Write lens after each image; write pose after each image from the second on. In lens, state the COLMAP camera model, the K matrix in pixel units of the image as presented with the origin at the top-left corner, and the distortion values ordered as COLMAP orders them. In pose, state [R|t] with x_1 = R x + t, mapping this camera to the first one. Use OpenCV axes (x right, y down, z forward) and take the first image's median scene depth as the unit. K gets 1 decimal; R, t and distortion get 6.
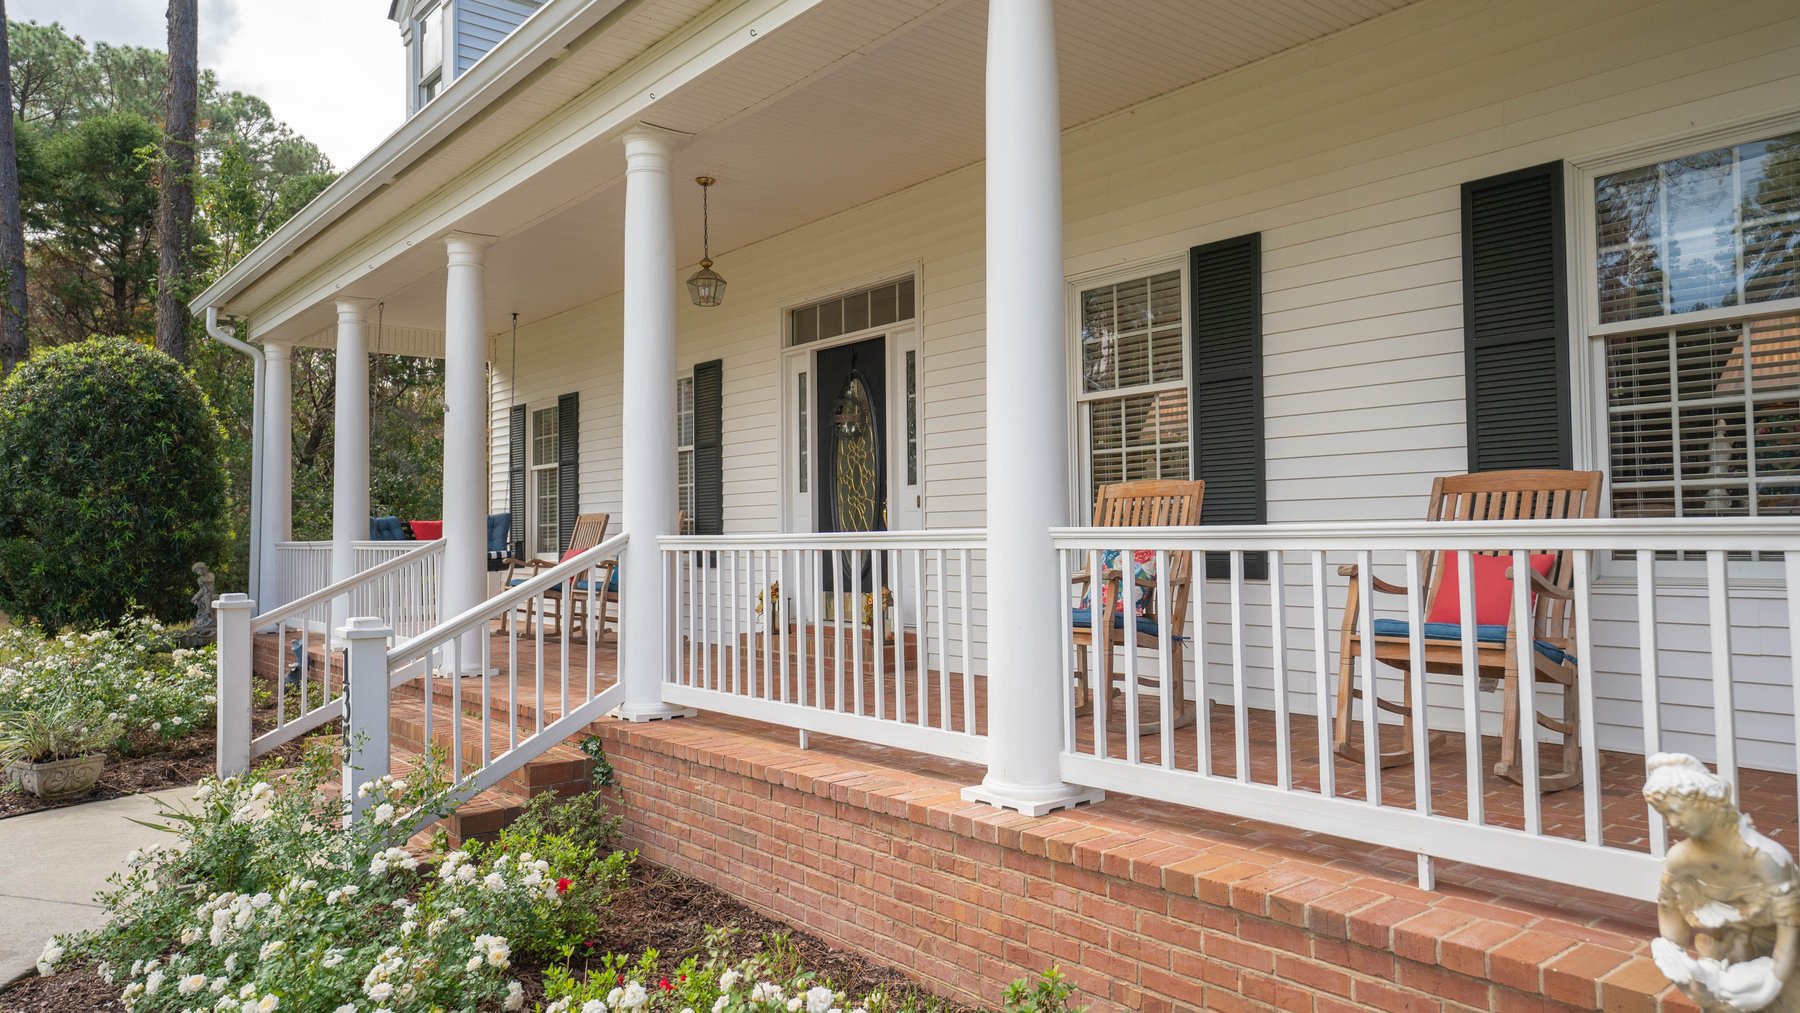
lens RADIAL K [[1168.5, 0, 900.0], [0, 1168.5, 506.5], [0, 0, 1]] dist [0.021589, -0.004078]
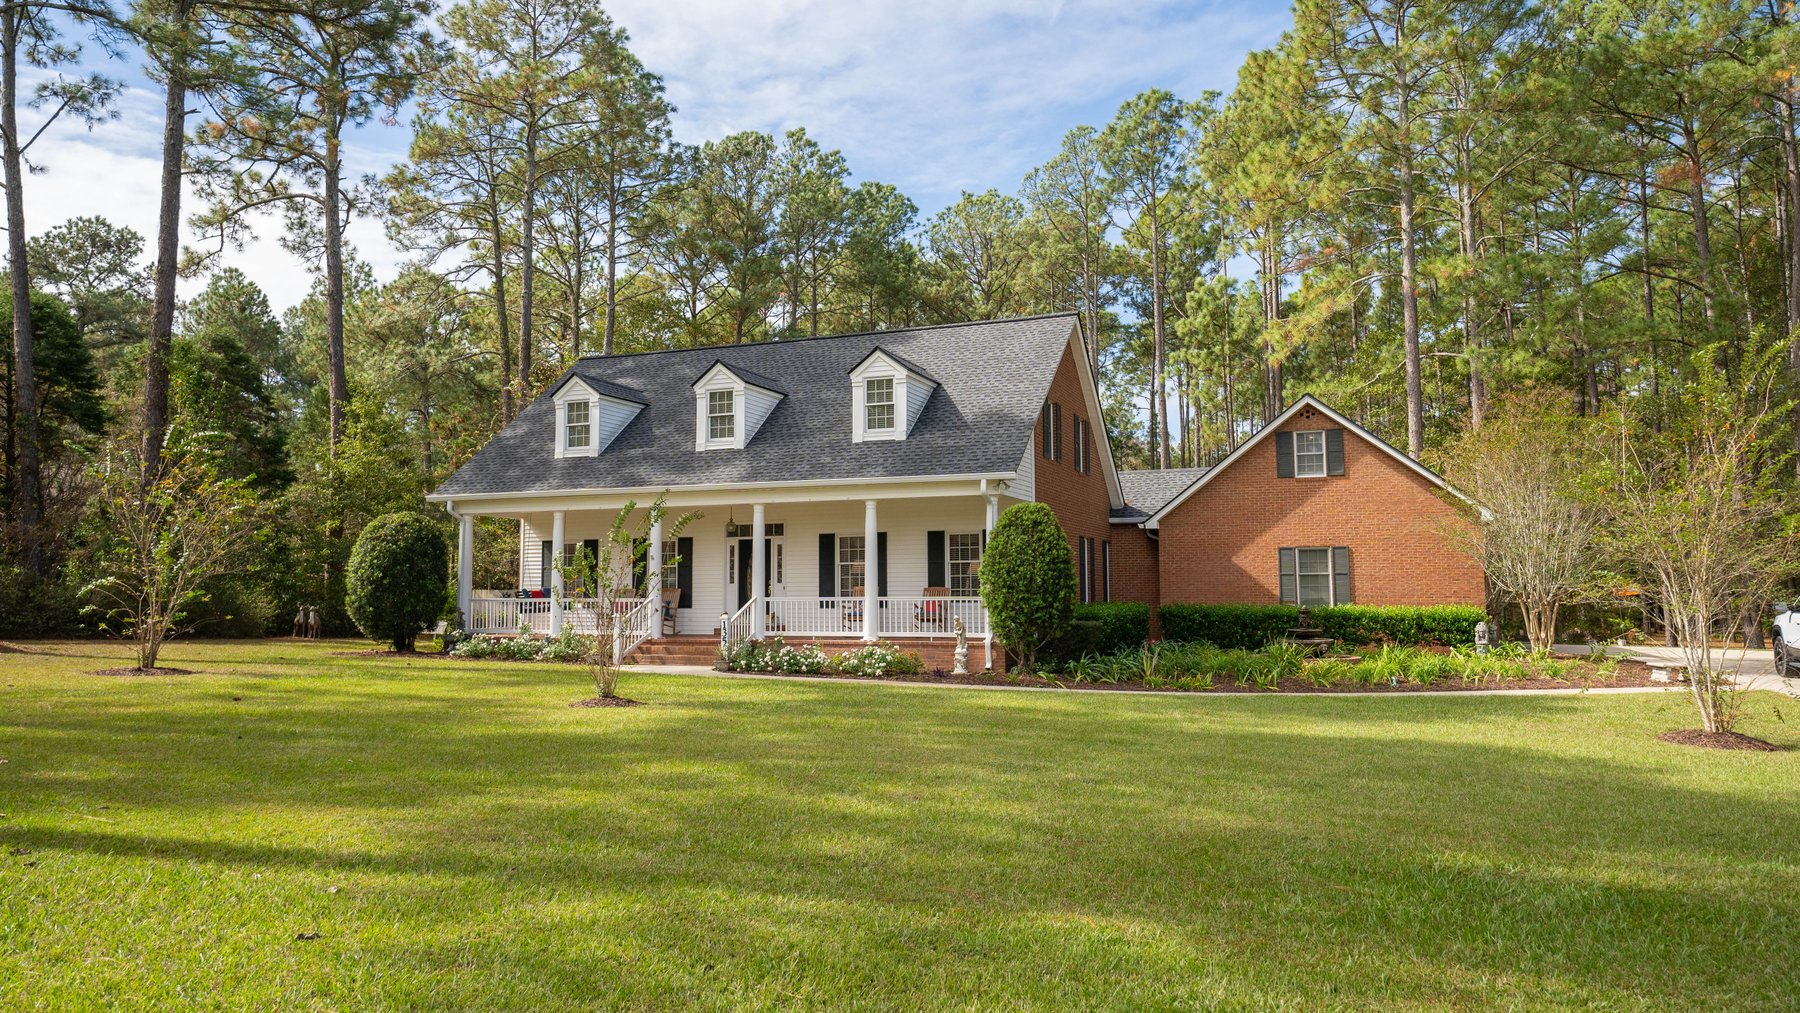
lens RADIAL K [[1168.5, 0, 900.0], [0, 1168.5, 506.5], [0, 0, 1]] dist [0.021589, -0.004078]
pose [[0.878599, 0.042837, 0.475635, -1.726343], [-0.017447, 0.998183, -0.057671, -0.067196], [-0.477241, 0.042371, 0.877750, -2.874682]]
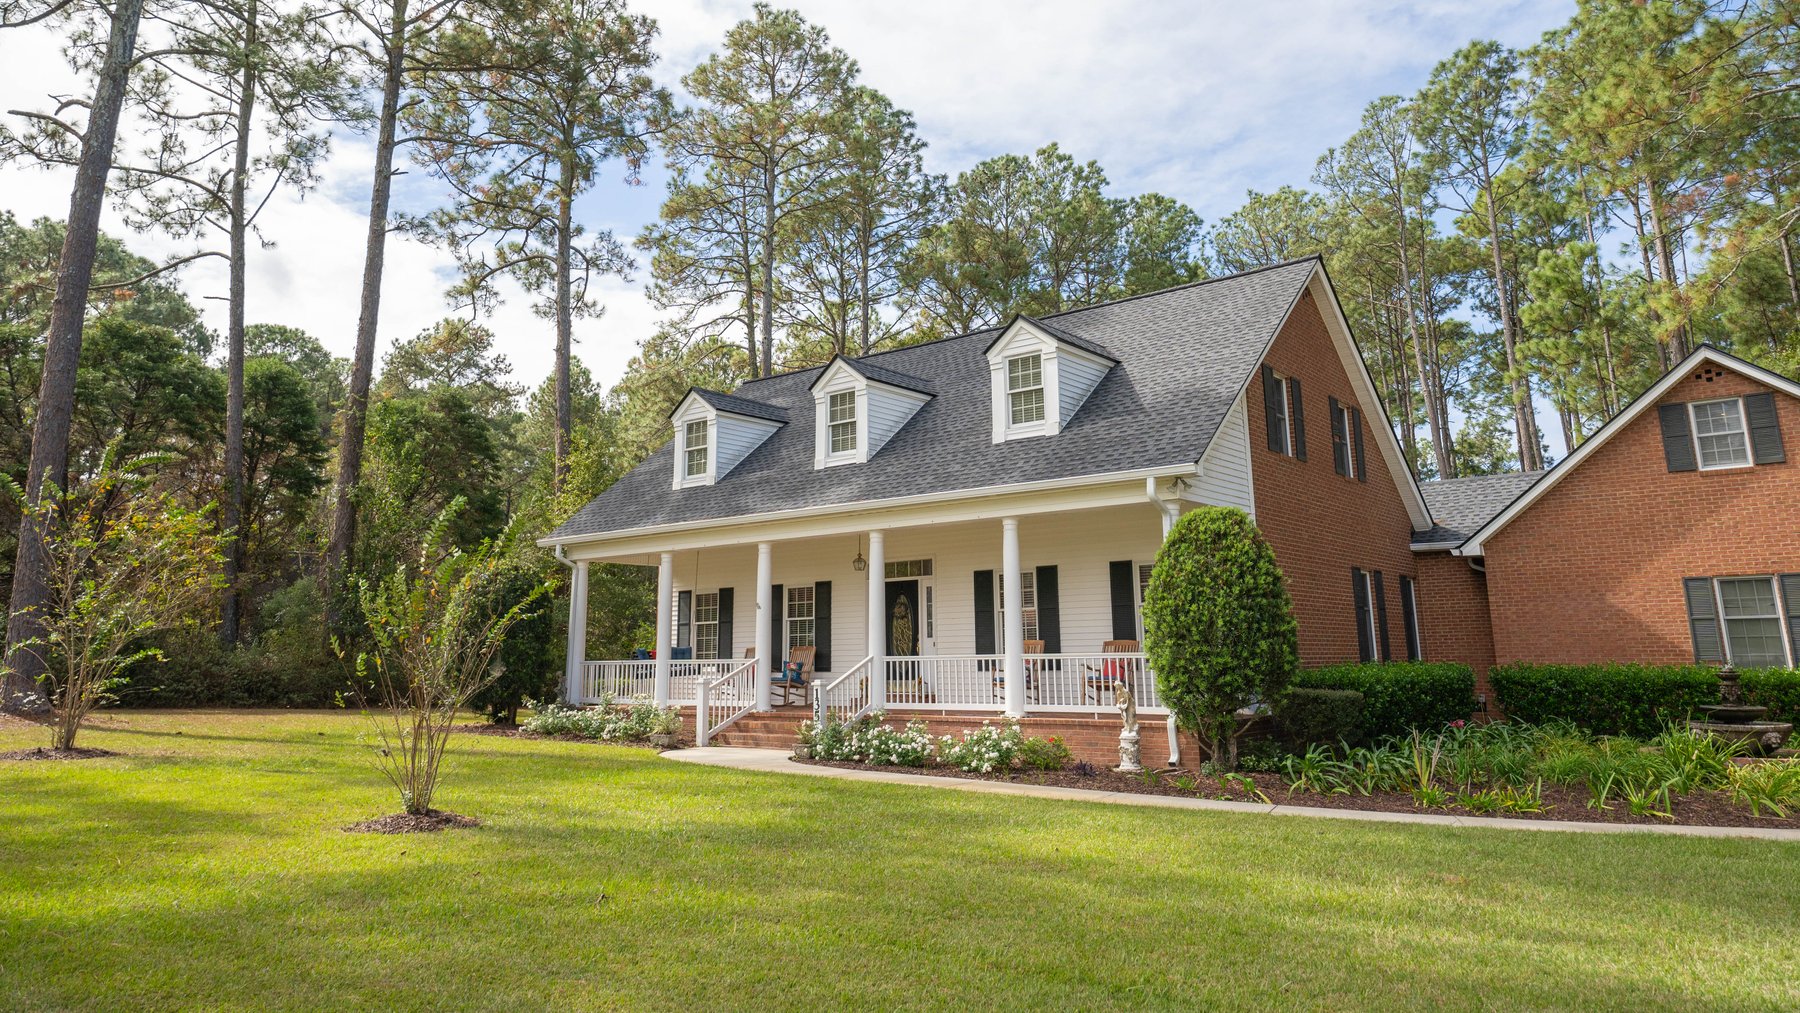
lens RADIAL K [[1163.2, 0, 907.0], [0, 1163.2, 418.6], [0, 0, 1]] dist [0.038271, -0.022658]
pose [[0.979812, 0.042101, 0.195440, -0.748053], [-0.005734, 0.983092, -0.183023, -0.031175], [-0.199841, 0.178208, 0.963486, -2.103372]]
